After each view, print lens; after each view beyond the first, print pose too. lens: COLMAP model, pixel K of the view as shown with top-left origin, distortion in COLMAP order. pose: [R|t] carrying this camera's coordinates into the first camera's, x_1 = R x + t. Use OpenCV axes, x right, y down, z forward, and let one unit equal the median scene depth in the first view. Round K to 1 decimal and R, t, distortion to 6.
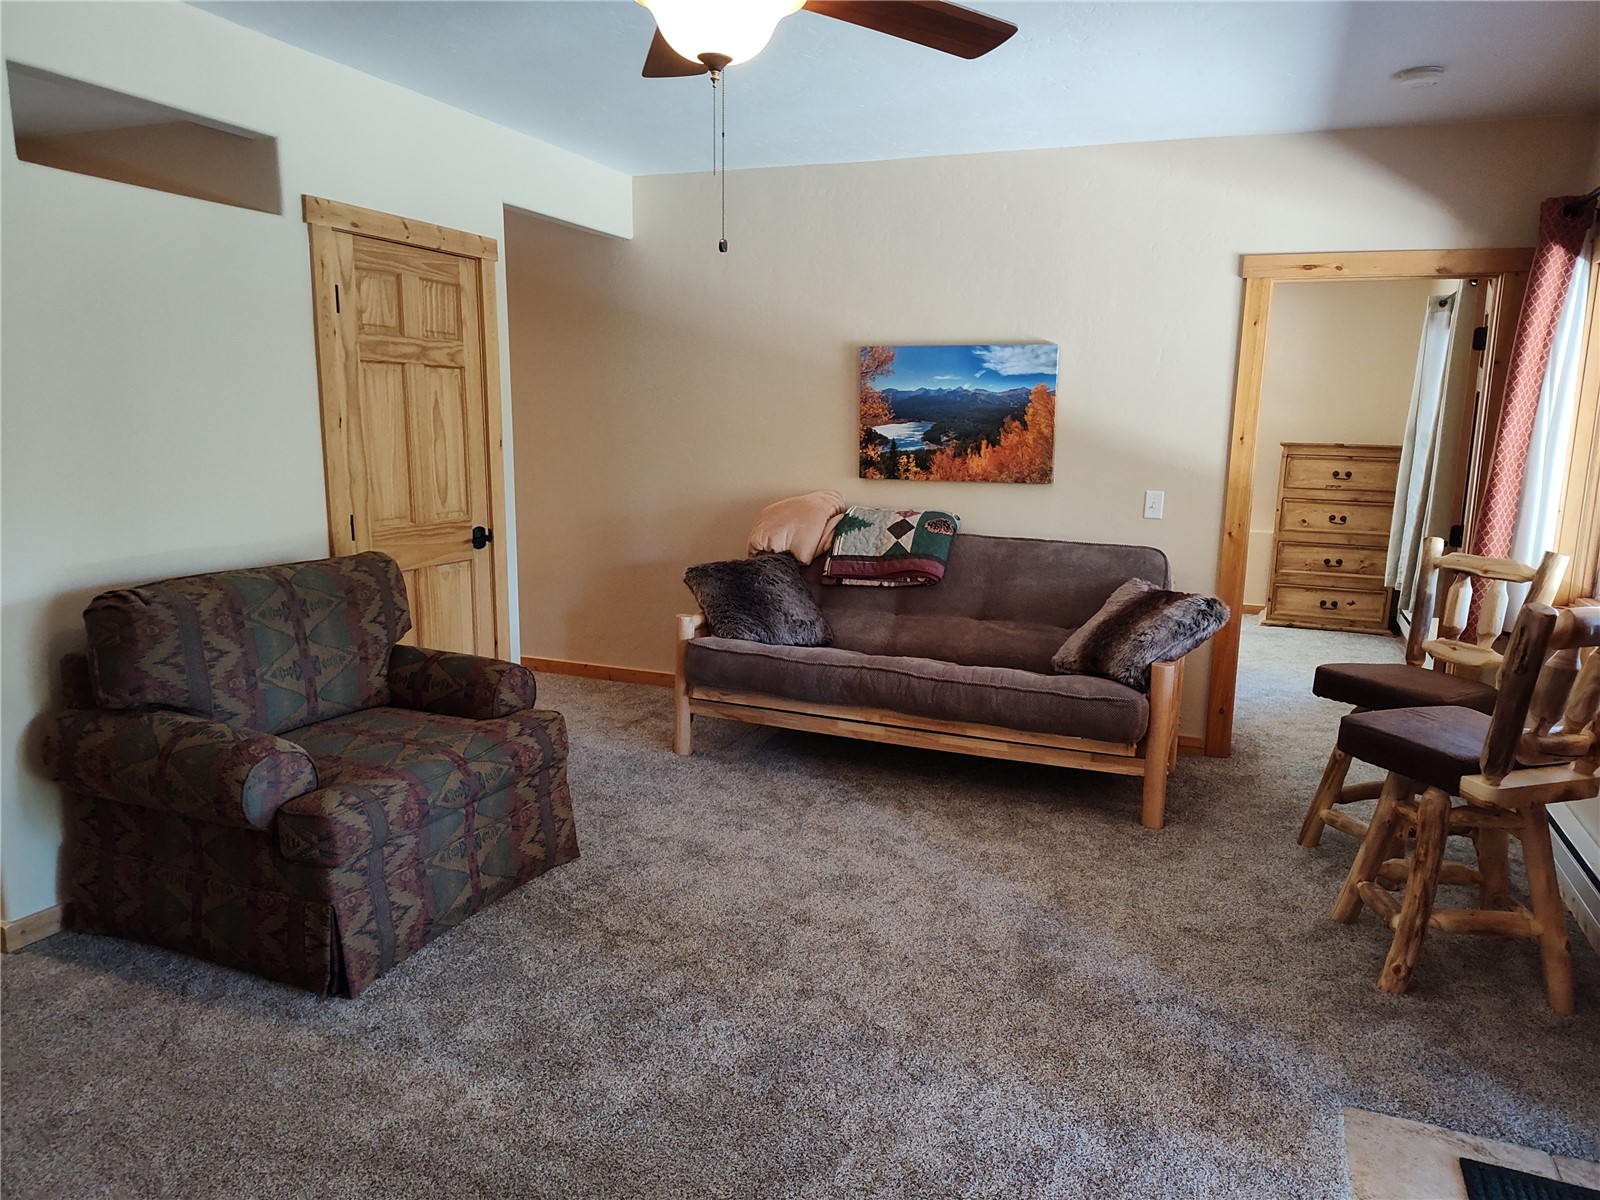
lens RADIAL K [[1084.3, 0, 814.9], [0, 1084.3, 612.4], [0, 0, 1]] dist [0.085900, -0.126837]
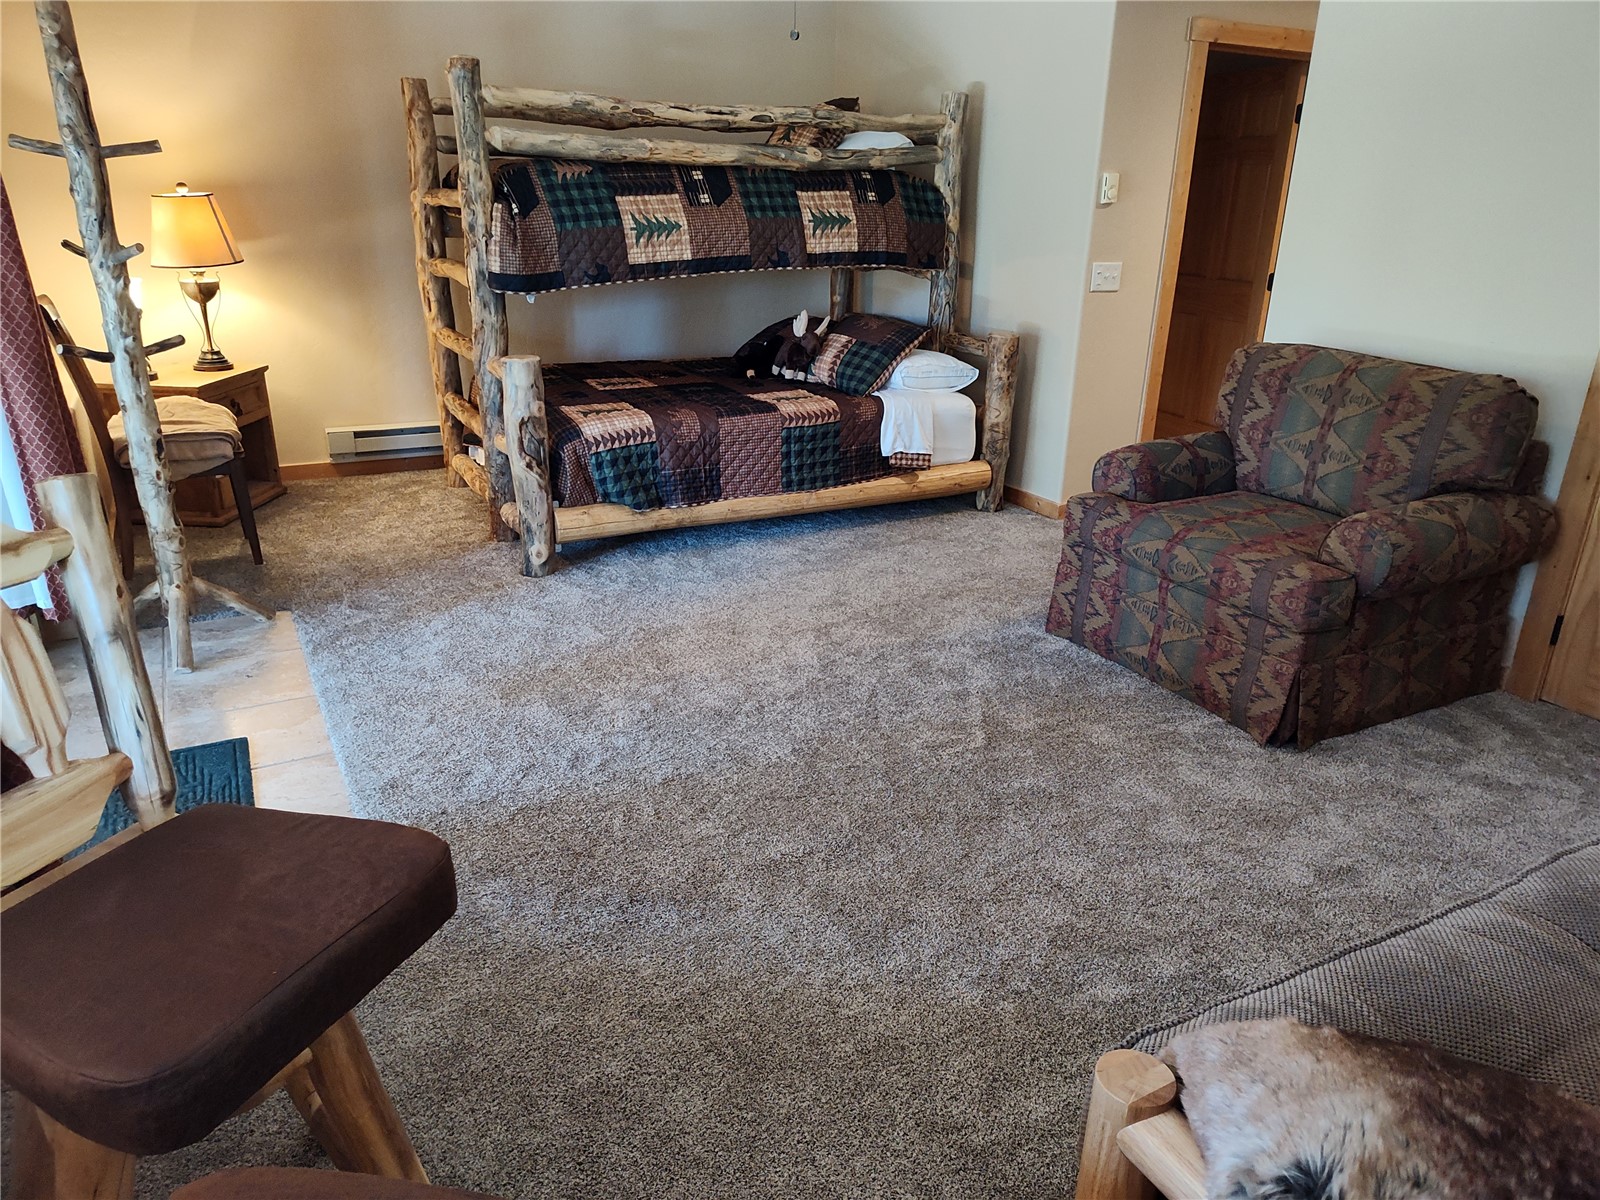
lens RADIAL K [[1084.3, 0, 814.9], [0, 1084.3, 612.4], [0, 0, 1]] dist [0.085900, -0.126837]
pose [[-0.636590, 0.244969, -0.731262, 0.669525], [-0.174466, 0.877882, 0.445965, -0.205224], [0.751209, 0.411477, -0.516112, 1.275876]]
